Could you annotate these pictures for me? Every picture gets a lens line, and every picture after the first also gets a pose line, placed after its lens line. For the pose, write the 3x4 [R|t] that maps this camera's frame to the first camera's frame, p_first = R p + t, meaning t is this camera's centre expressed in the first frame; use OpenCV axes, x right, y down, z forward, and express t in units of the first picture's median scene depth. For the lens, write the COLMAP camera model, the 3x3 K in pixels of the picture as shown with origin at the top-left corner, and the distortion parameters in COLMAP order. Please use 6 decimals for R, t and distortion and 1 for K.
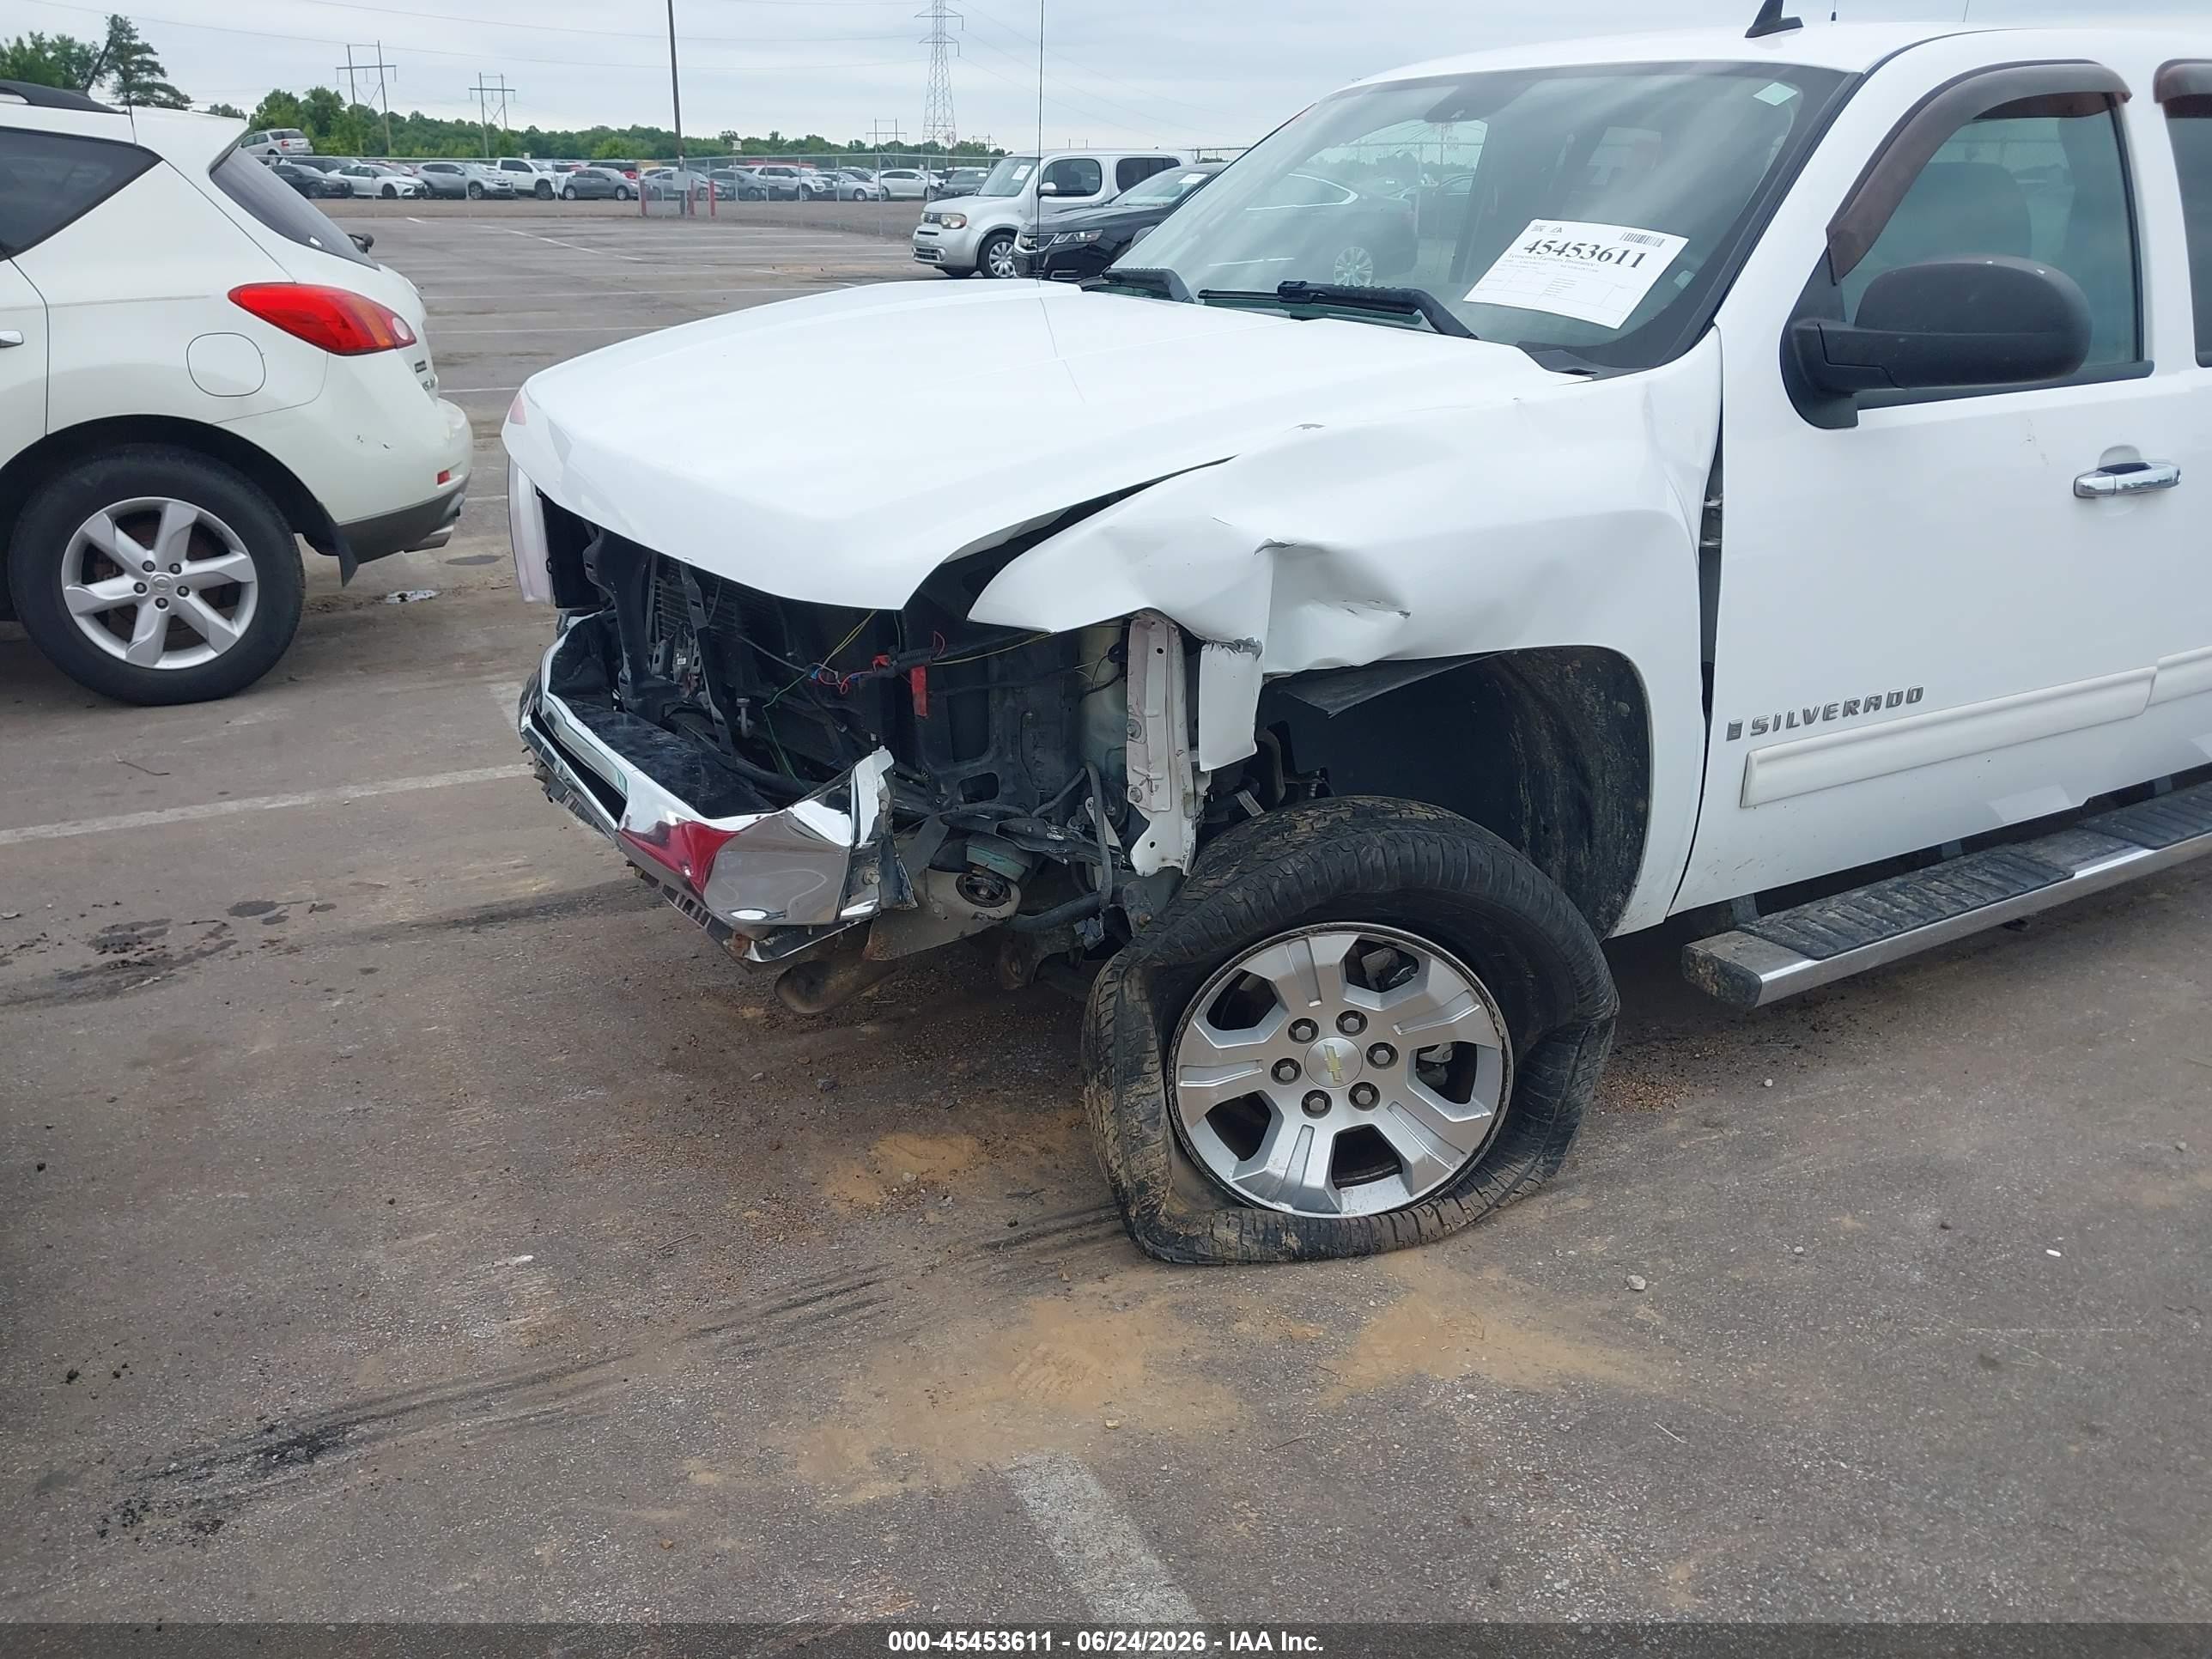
lens RADIAL K [[1737.9, 0, 1106.9], [0, 1737.9, 849.9], [0, 0, 1]] dist [0.055973, -0.073605]
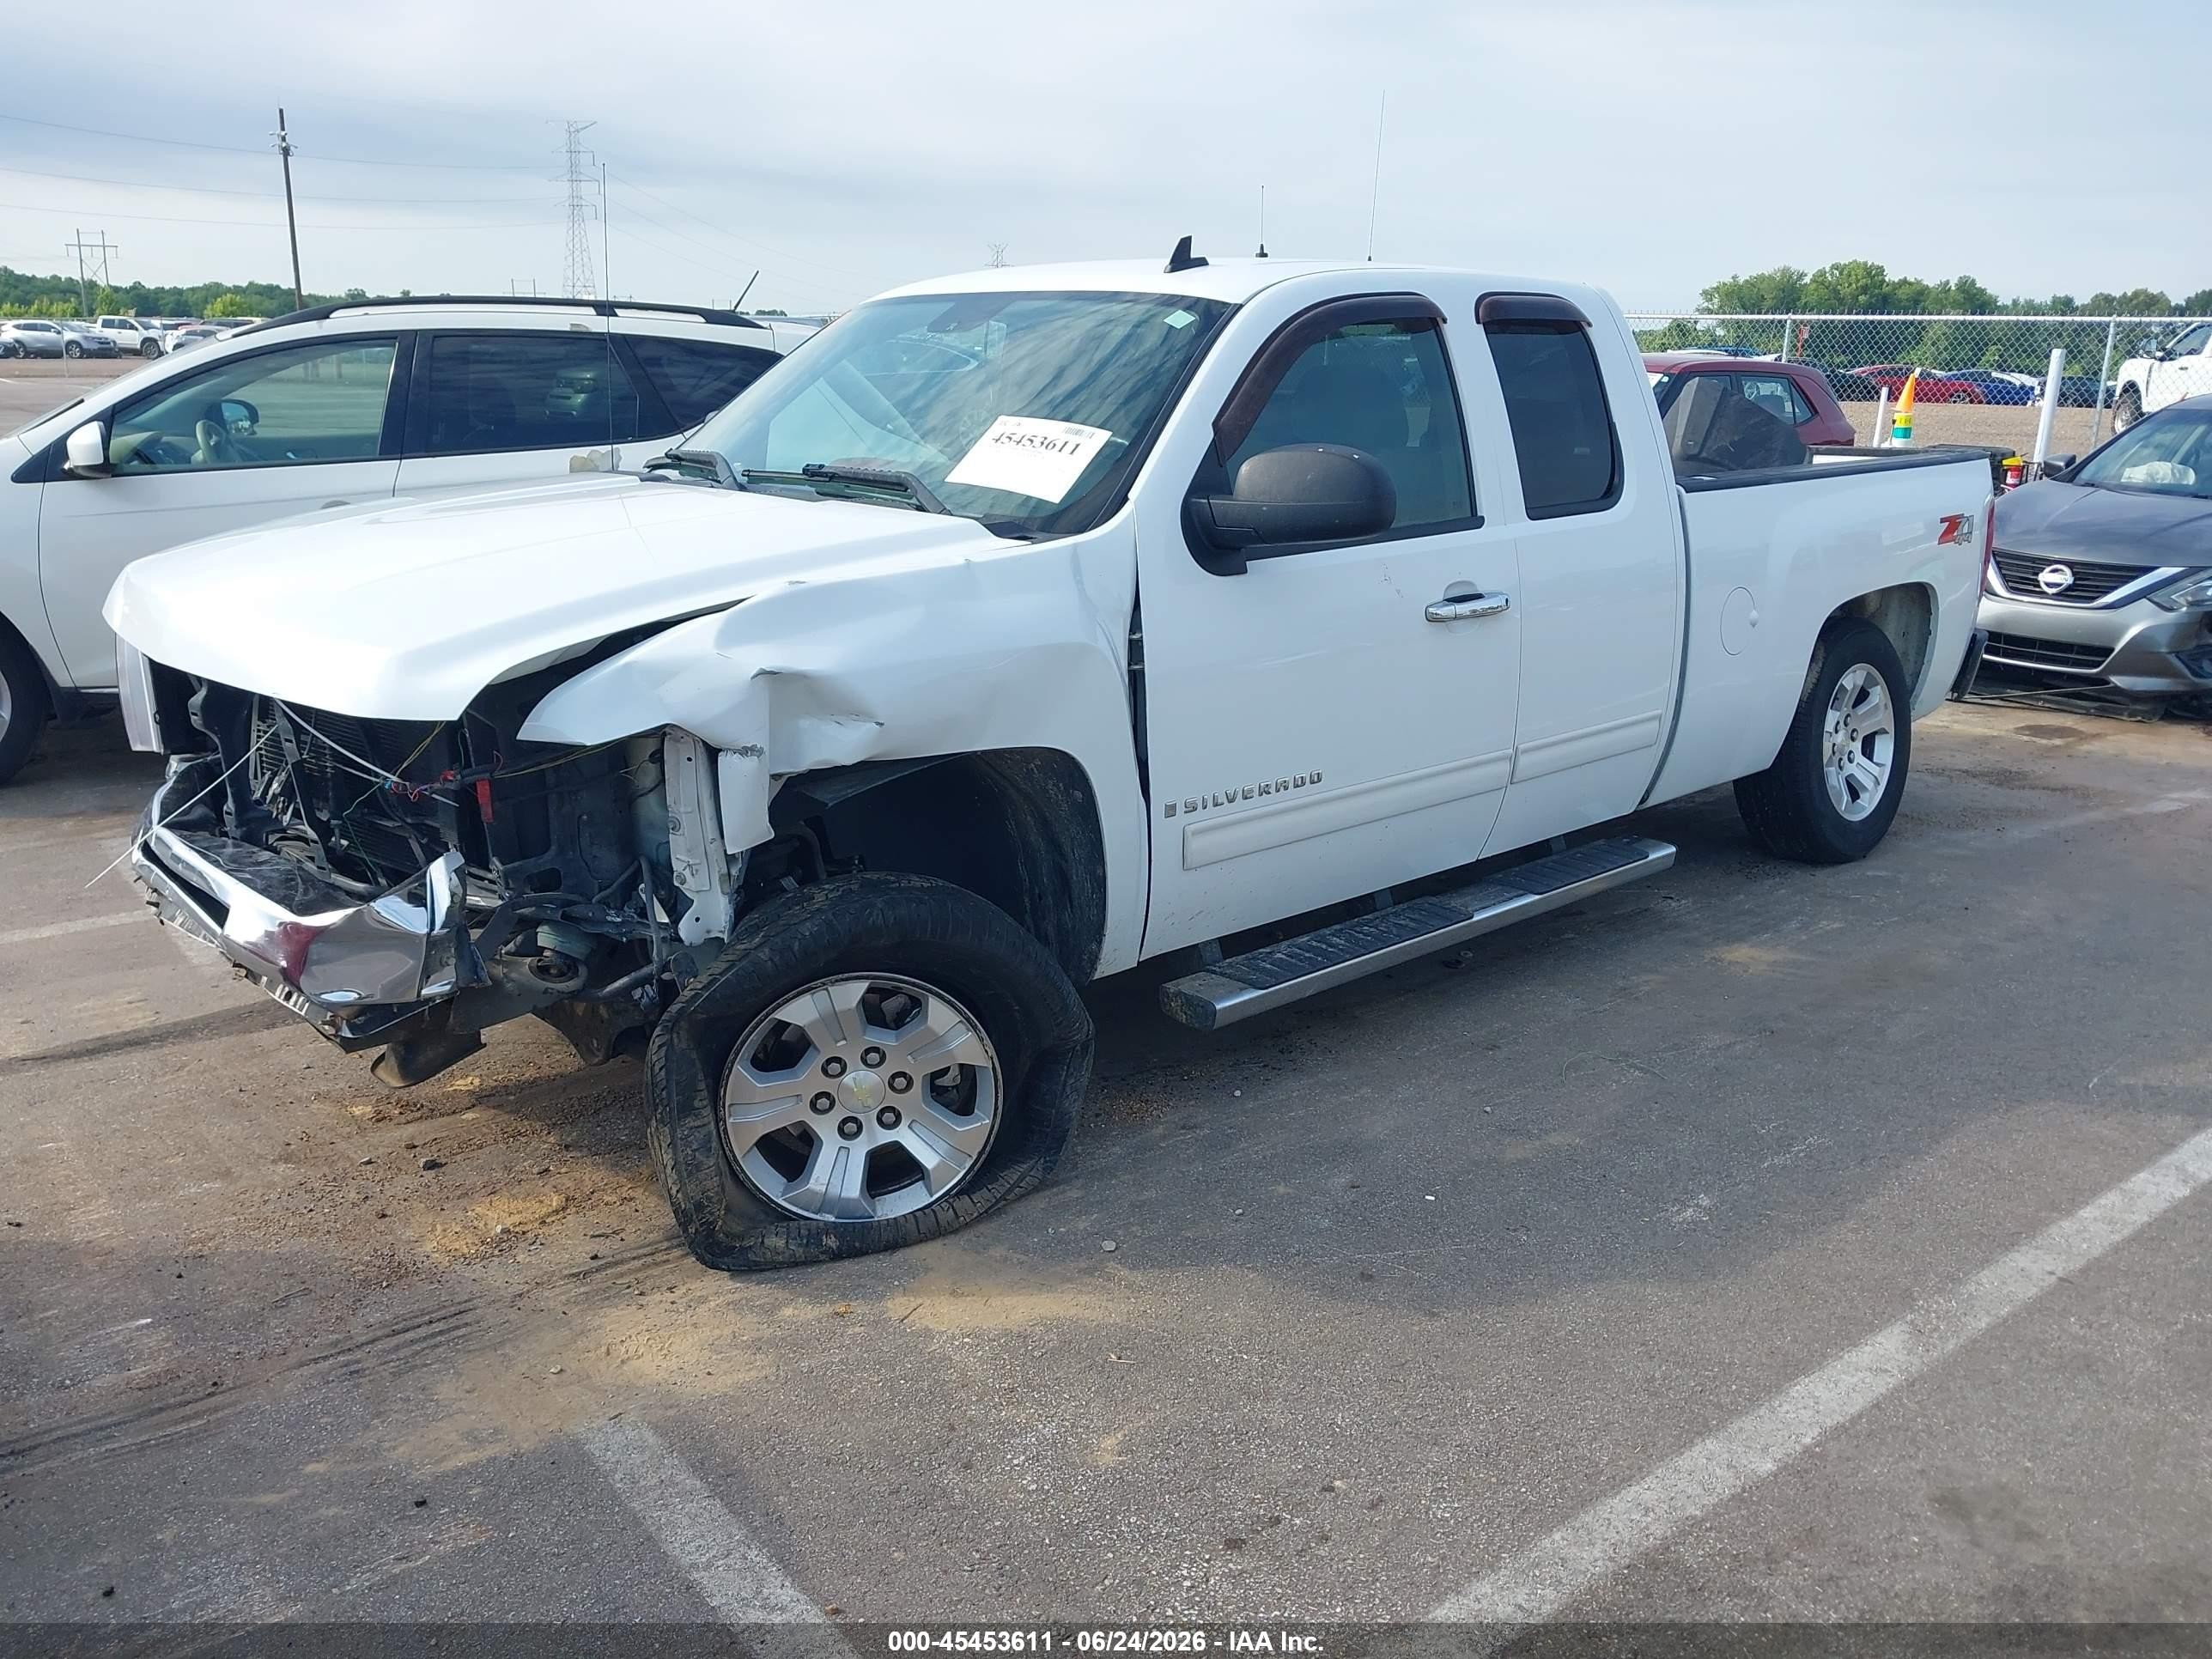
lens RADIAL K [[1734.3, 0, 1106.0], [0, 1734.3, 829.5], [0, 0, 1]] dist [0.015122, -0.010838]
pose [[0.981270, -0.048905, 0.186329, 0.081660], [0.065585, 0.994268, -0.084433, 0.053333], [-0.181131, 0.095072, 0.978853, -0.239076]]
